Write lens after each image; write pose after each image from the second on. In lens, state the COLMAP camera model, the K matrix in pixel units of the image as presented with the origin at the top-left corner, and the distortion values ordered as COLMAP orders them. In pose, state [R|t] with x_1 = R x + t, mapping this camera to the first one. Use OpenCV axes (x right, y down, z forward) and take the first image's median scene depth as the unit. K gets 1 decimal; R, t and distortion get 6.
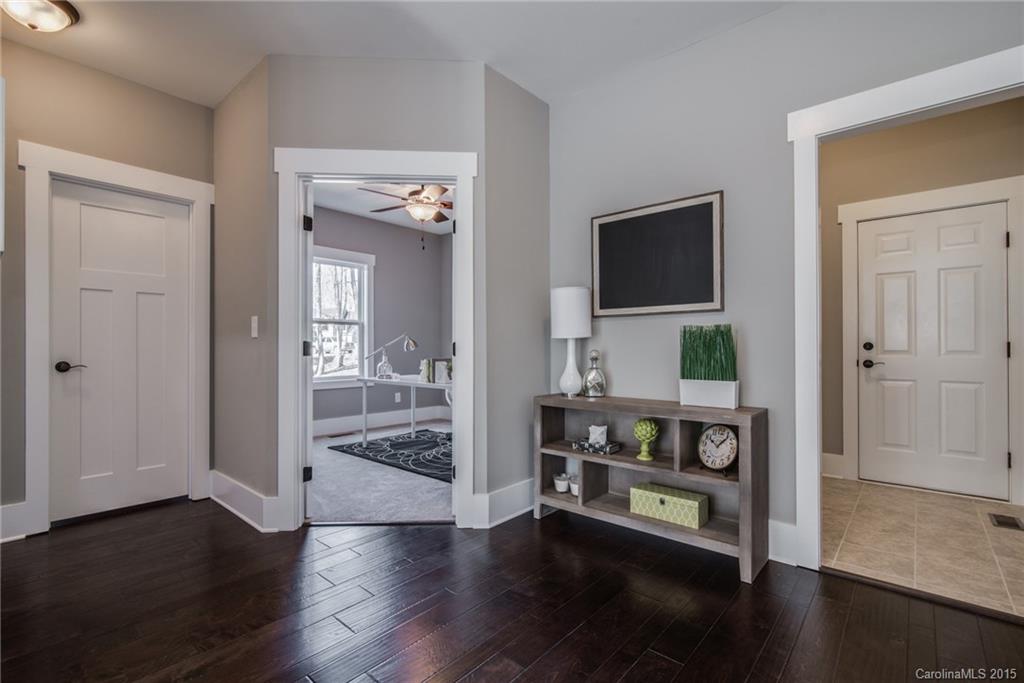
lens RADIAL K [[466.2, 0, 511.8], [0, 466.2, 350.0], [0, 0, 1]] dist [-0.009774, 0.001053]
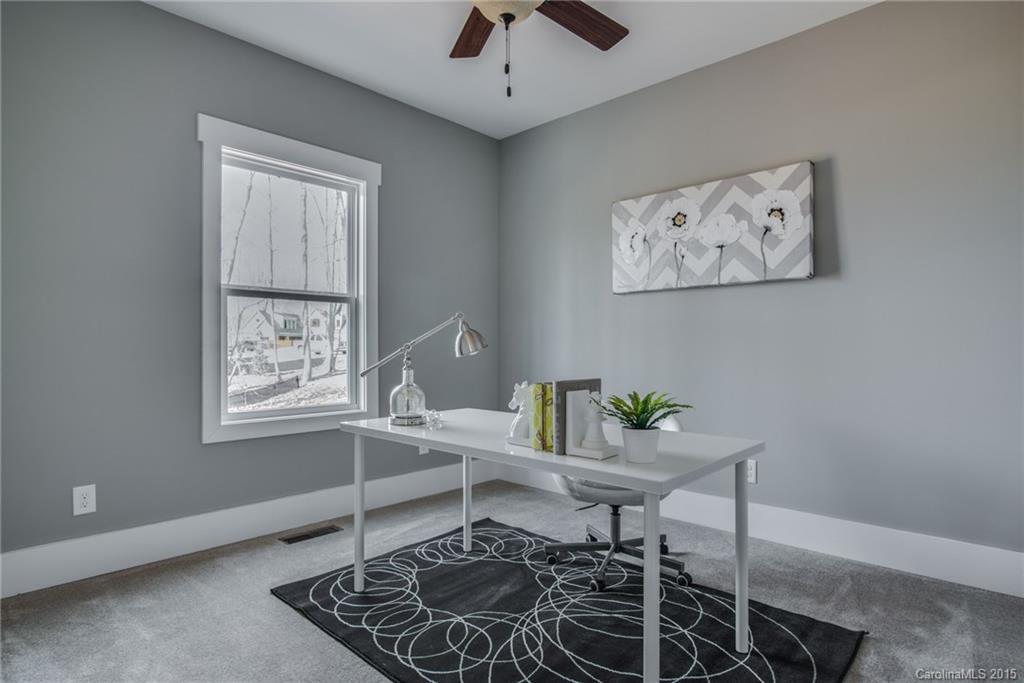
lens RADIAL K [[544.0, 0, 512.6], [0, 544.0, 345.8], [0, 0, 1]] dist [0.006787, 0.000968]
pose [[0.999389, -0.001116, -0.034937, -0.148143], [0.000852, 0.999971, -0.007570, -0.003789], [0.034945, 0.007535, 0.999361, 0.473789]]
